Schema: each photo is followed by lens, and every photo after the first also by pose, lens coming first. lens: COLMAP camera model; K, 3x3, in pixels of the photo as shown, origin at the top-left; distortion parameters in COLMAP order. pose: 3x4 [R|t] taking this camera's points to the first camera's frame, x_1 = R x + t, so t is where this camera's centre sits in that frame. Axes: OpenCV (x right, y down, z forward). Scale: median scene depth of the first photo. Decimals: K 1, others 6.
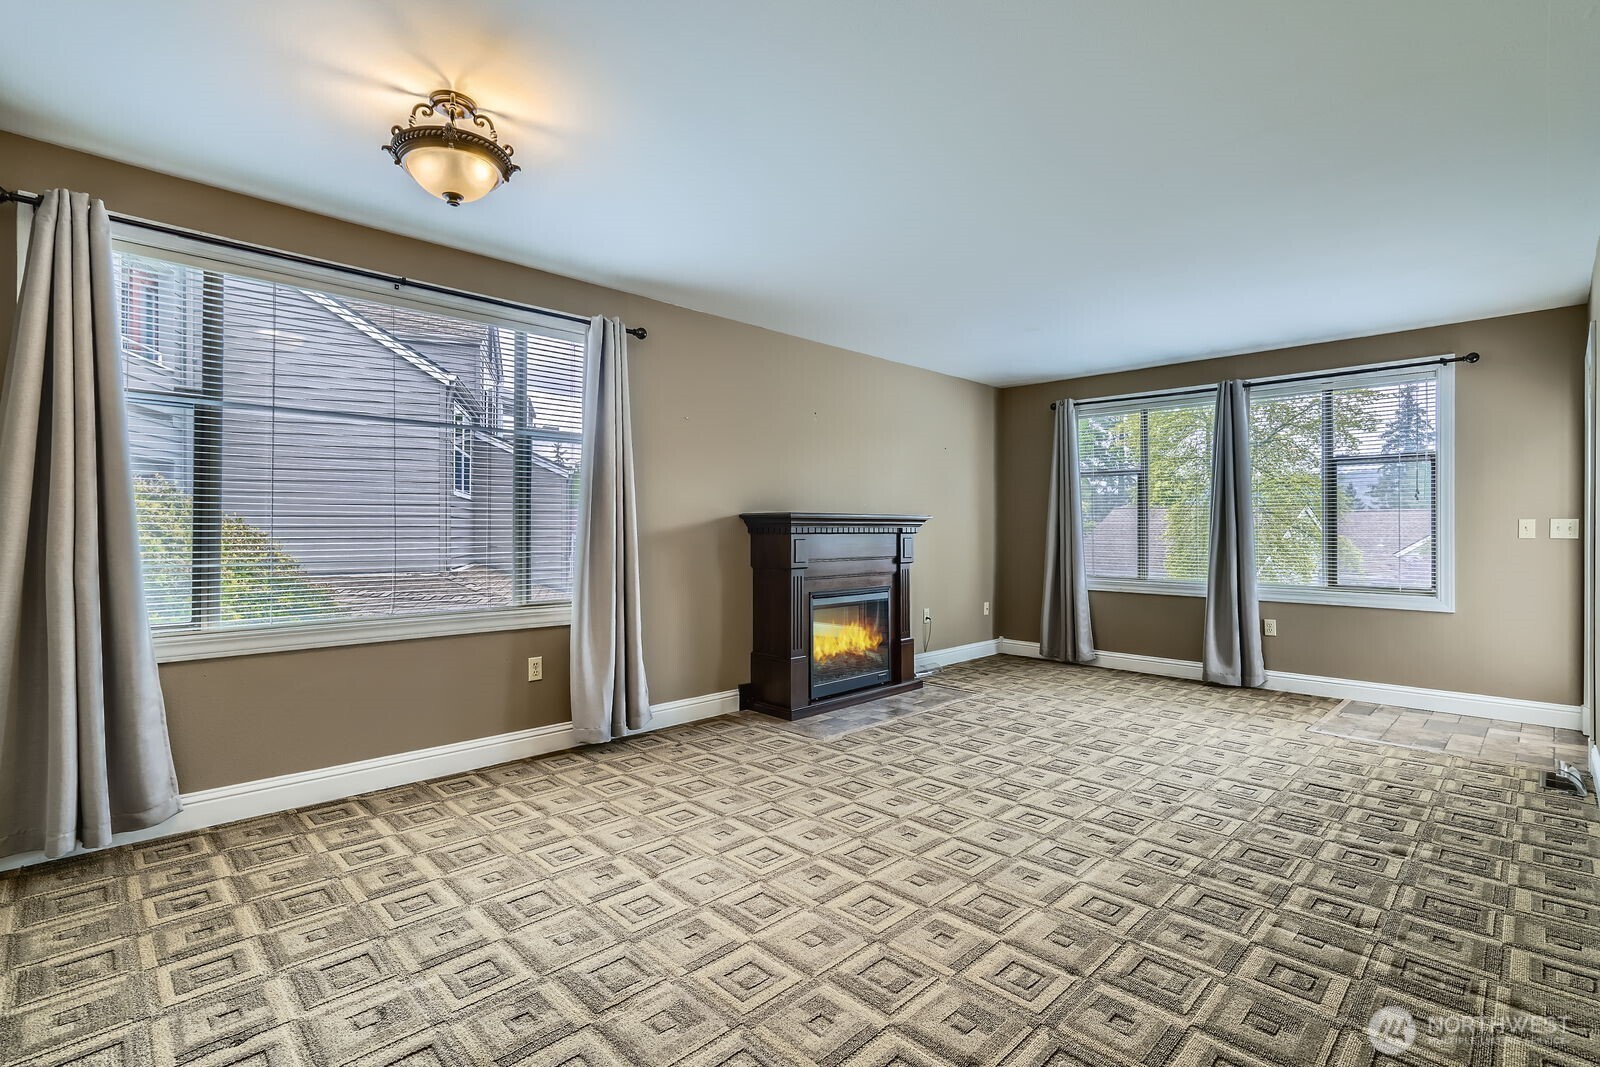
lens RADIAL K [[771.0, 0, 806.2], [0, 771.0, 539.1], [0, 0, 1]] dist [0.004493, -0.000025]
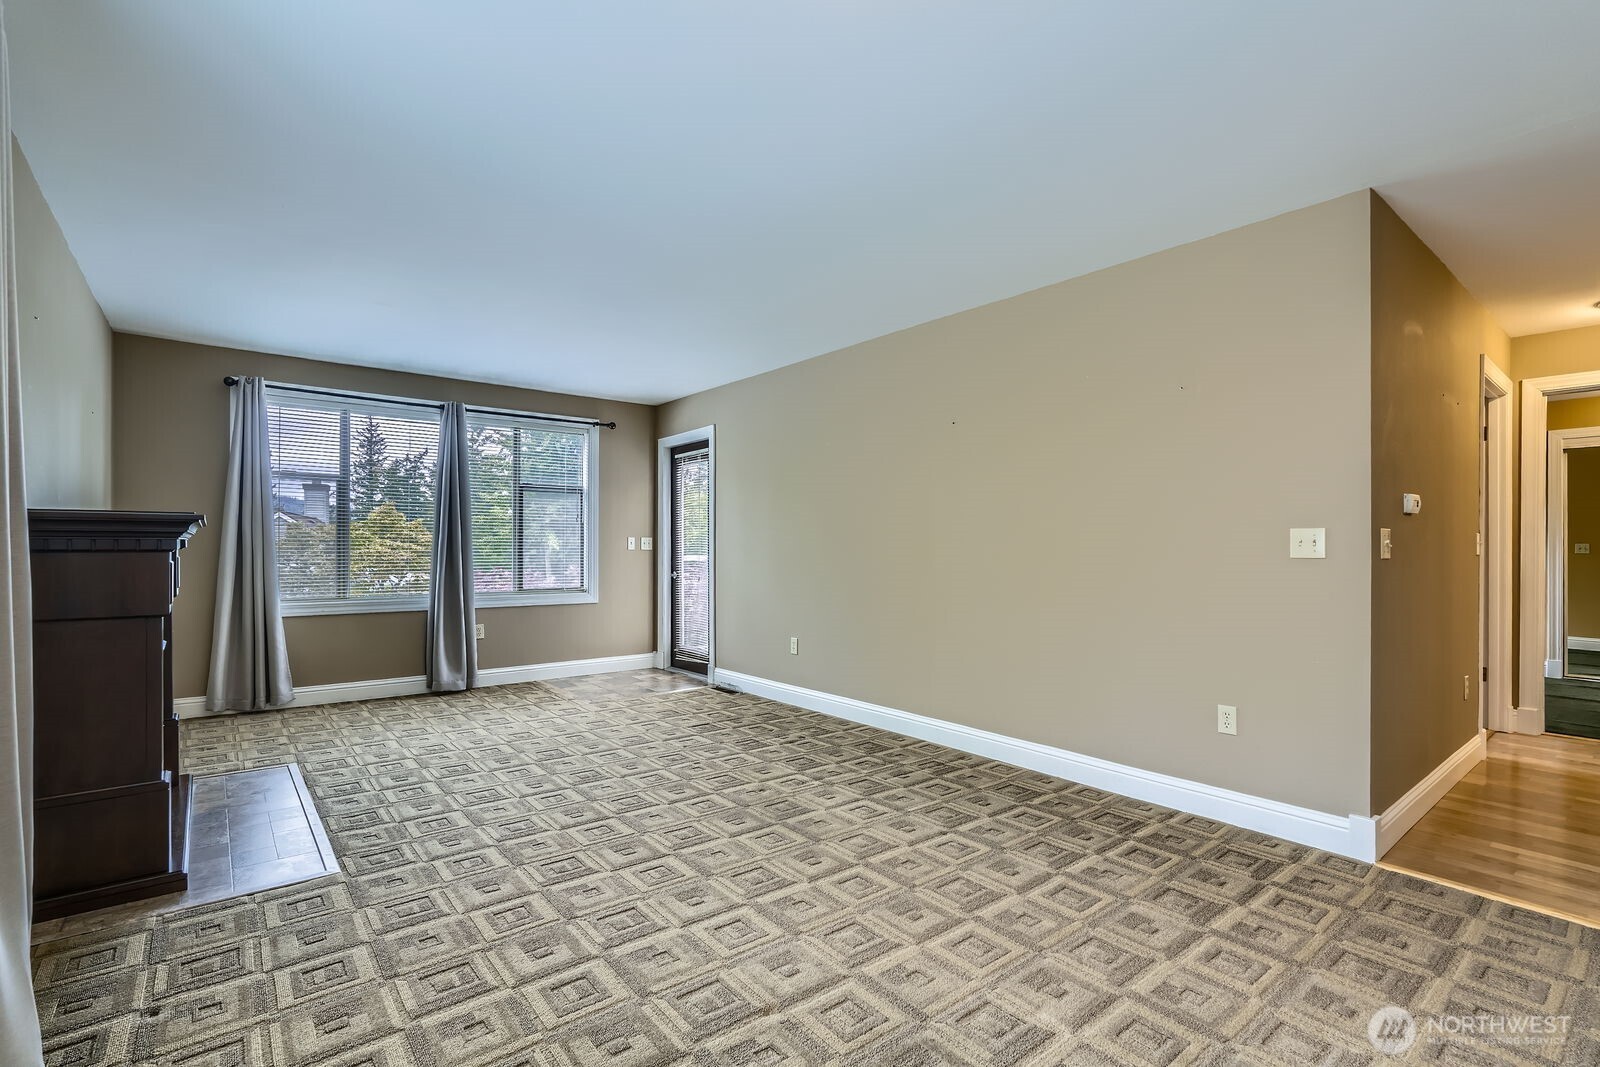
lens RADIAL K [[771.0, 0, 806.2], [0, 771.0, 539.1], [0, 0, 1]] dist [0.004493, -0.000025]
pose [[0.072028, 0.009084, 0.997361, -0.613397], [0.005739, 0.999938, -0.009522, -0.006150], [-0.997386, 0.006410, 0.071971, 0.587198]]
